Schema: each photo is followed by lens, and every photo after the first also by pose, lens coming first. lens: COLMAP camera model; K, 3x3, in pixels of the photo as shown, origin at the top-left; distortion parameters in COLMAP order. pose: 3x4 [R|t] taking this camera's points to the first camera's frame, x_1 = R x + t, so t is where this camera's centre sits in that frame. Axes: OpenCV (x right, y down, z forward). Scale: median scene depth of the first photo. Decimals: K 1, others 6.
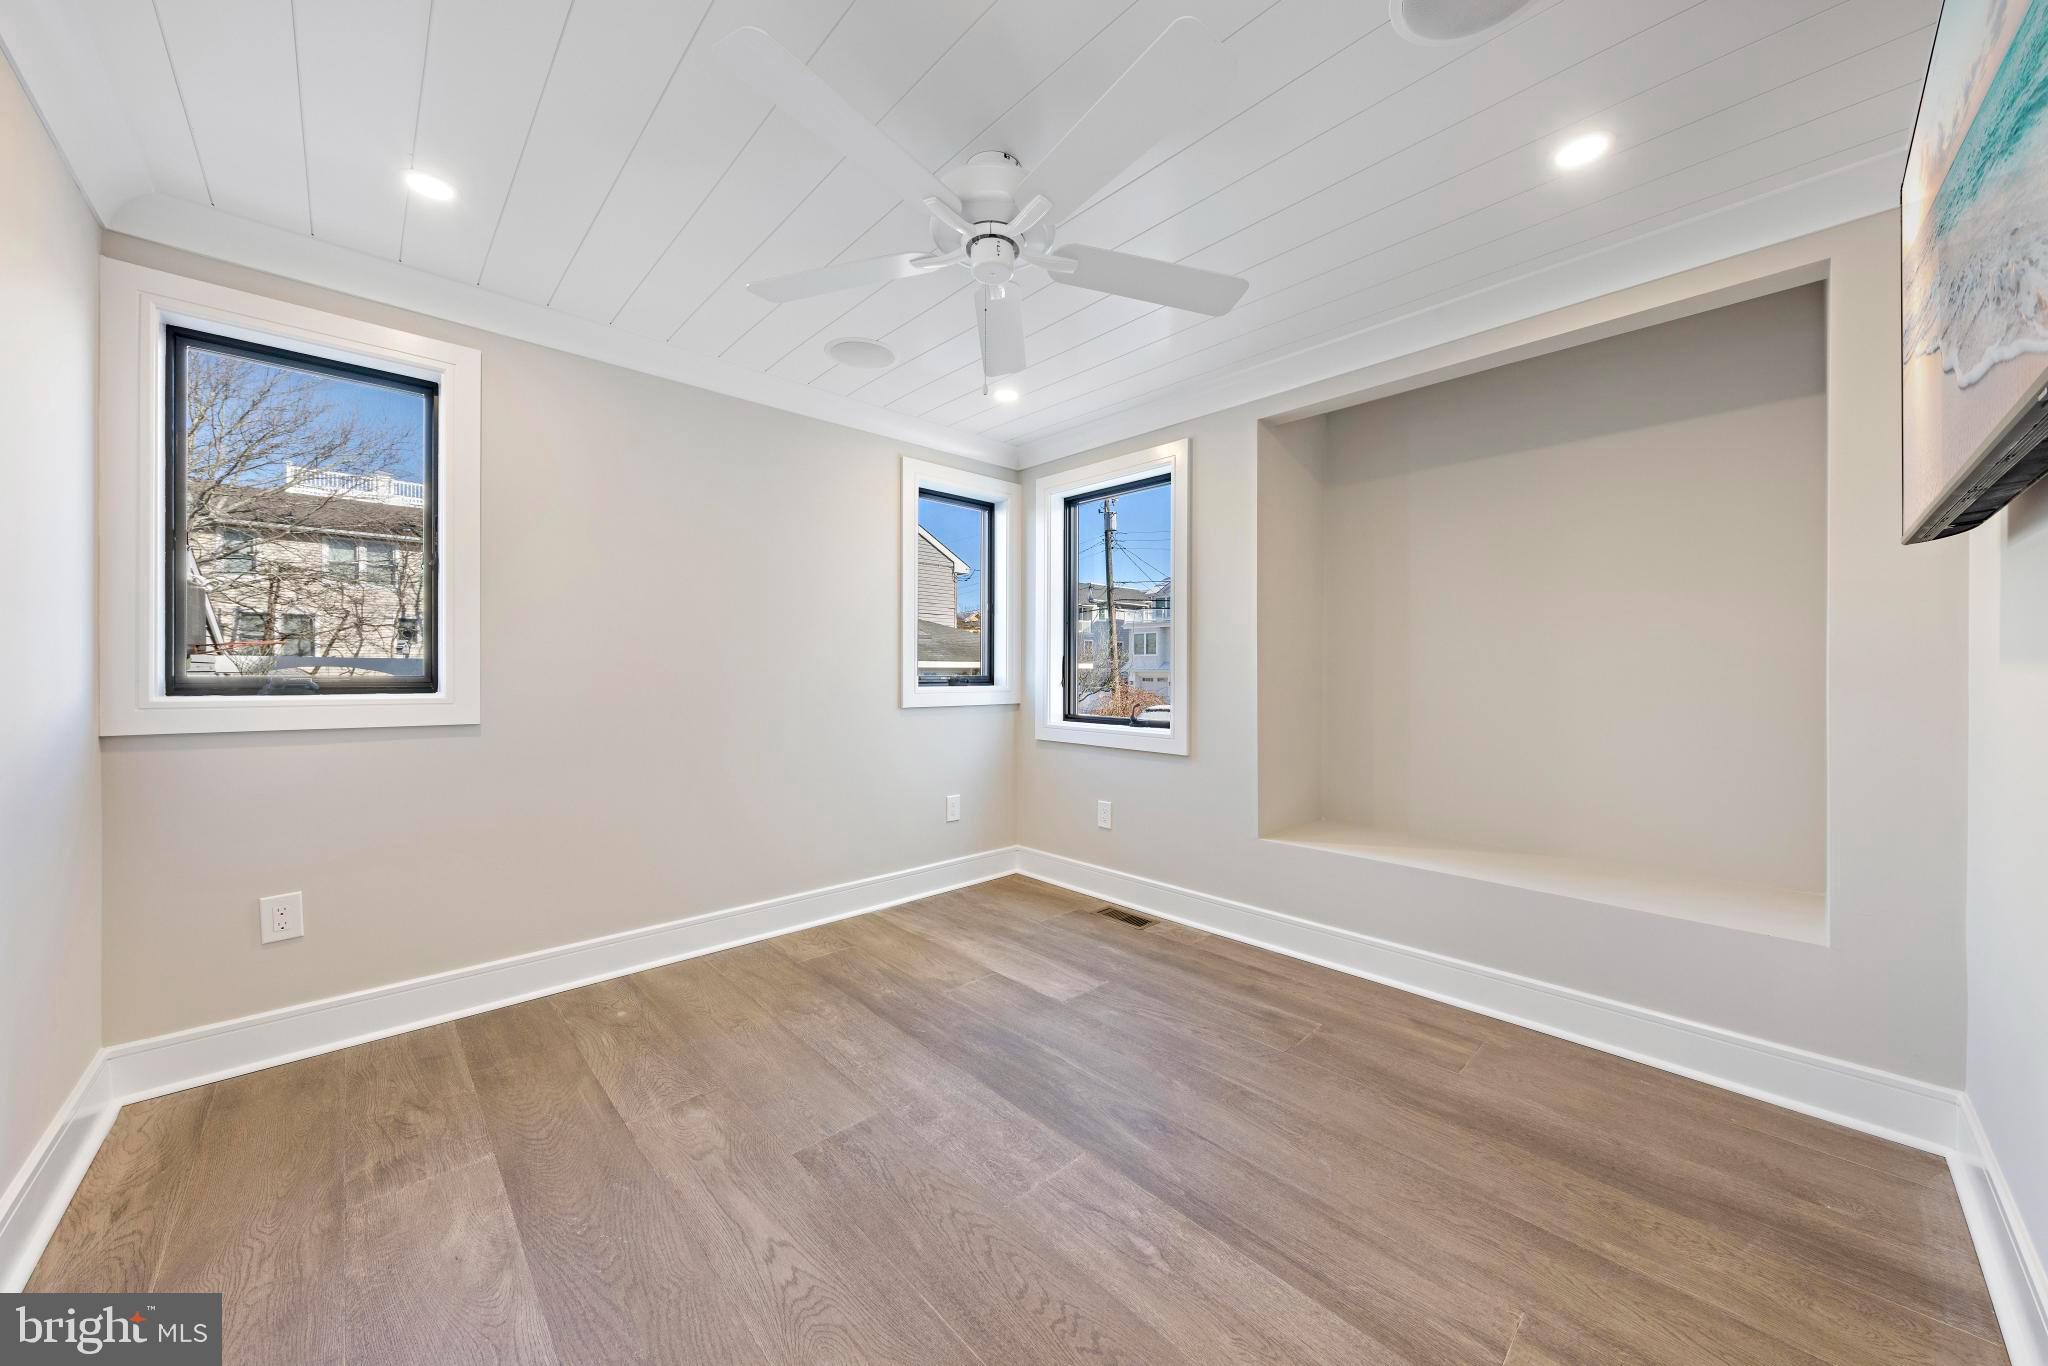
lens RADIAL K [[718.9, 0, 1027.0], [0, 718.9, 673.5], [0, 0, 1]] dist [0.005389, -0.000376]
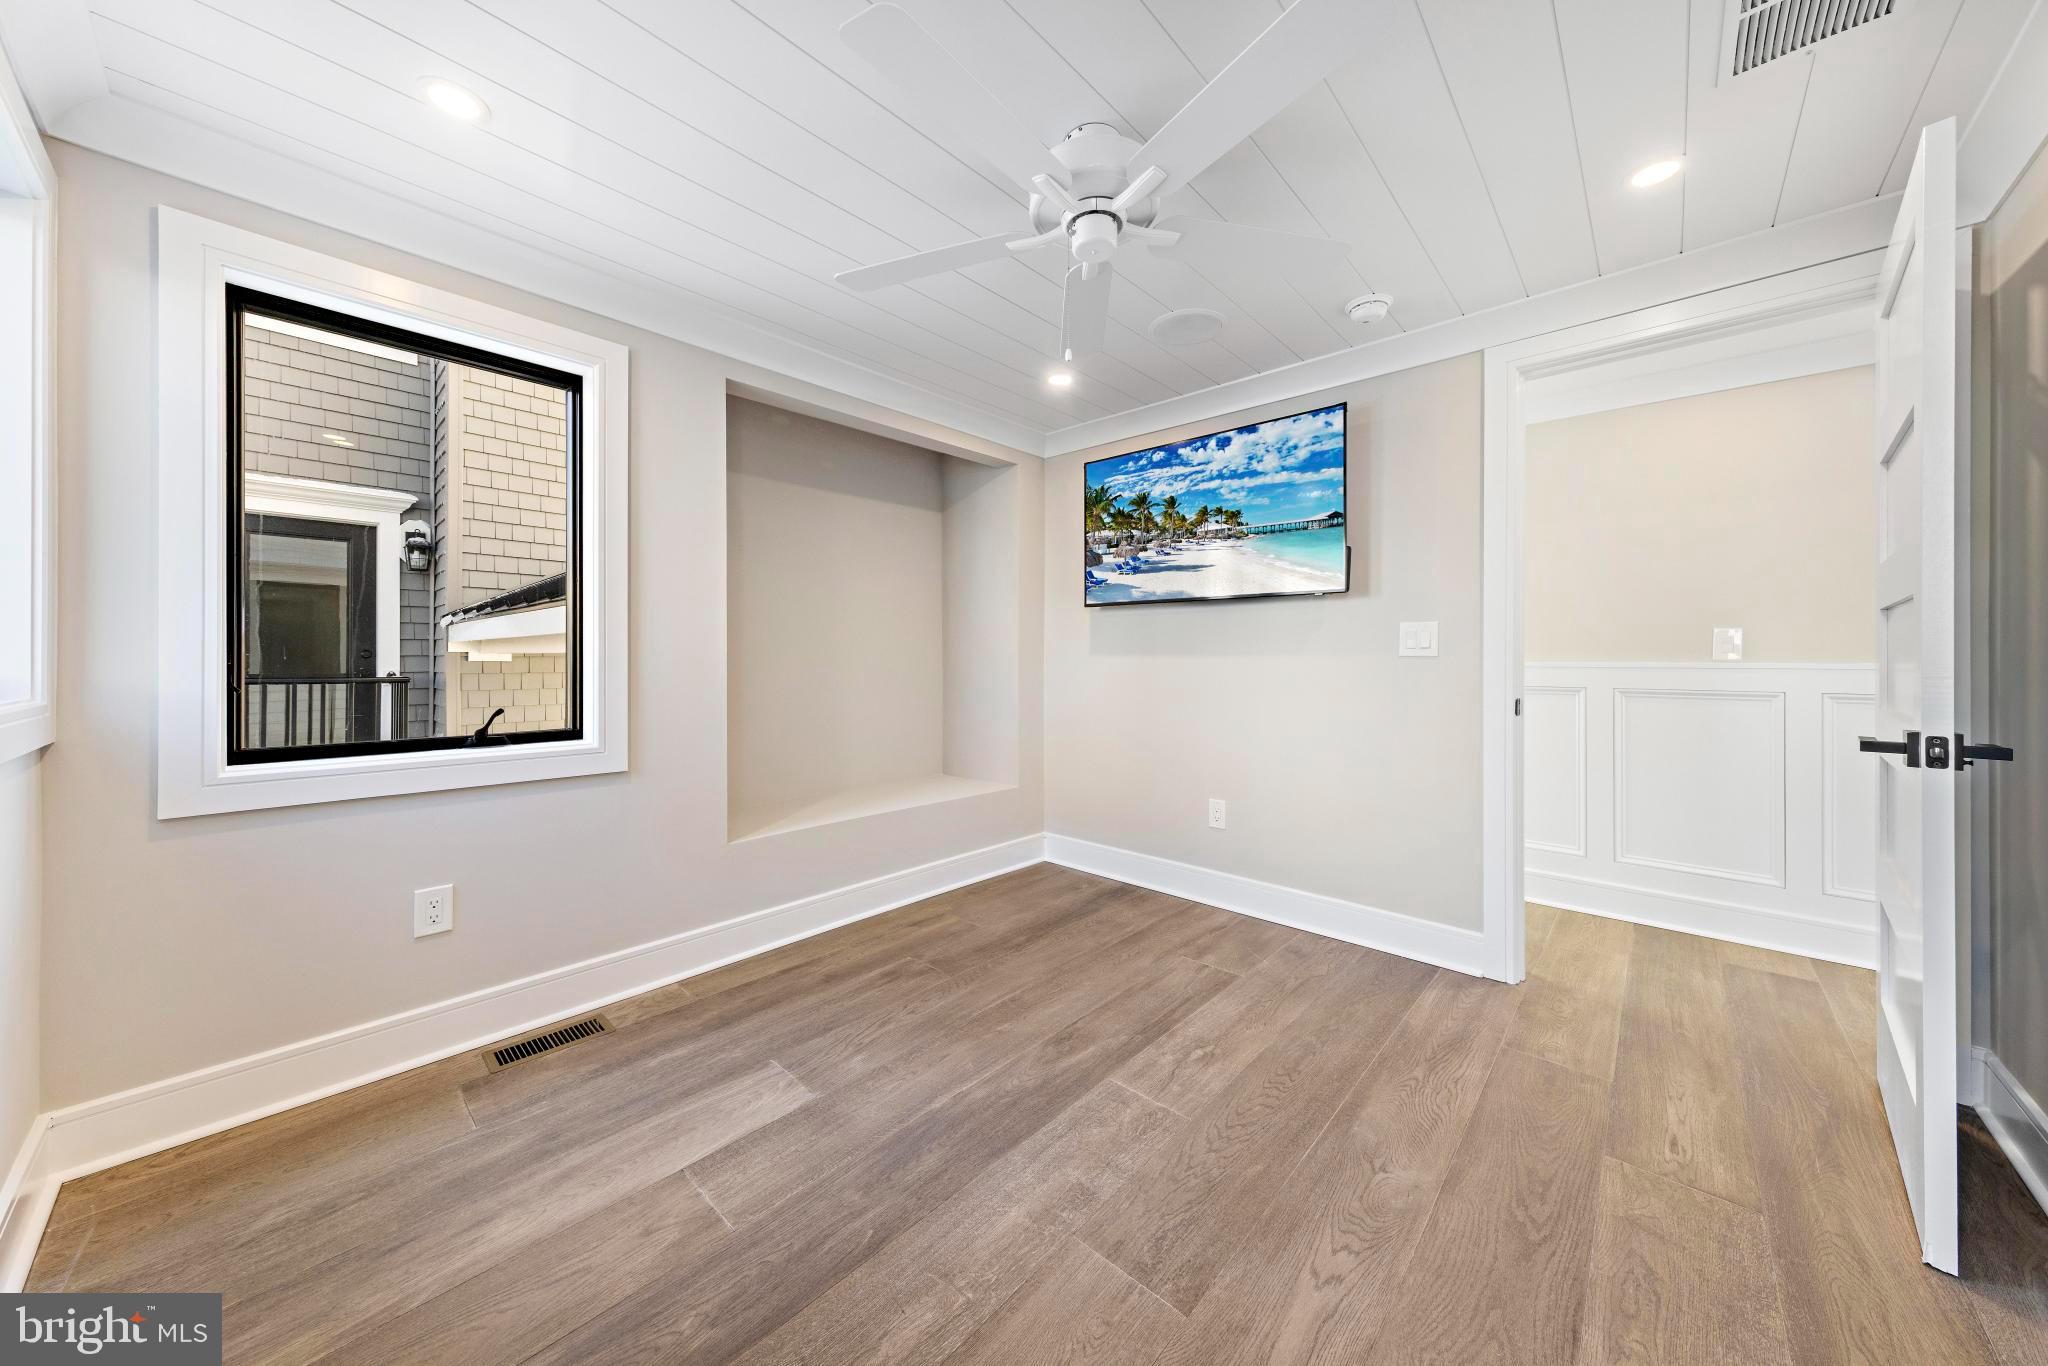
lens RADIAL K [[700.8, 0, 1039.3], [0, 700.8, 650.7], [0, 0, 1]] dist [0.007302, -0.000388]
pose [[-0.085475, 0.007062, 0.996315, -0.852321], [0.001391, 0.999975, -0.006968, -0.005896], [-0.996339, 0.000790, -0.085483, 0.999445]]
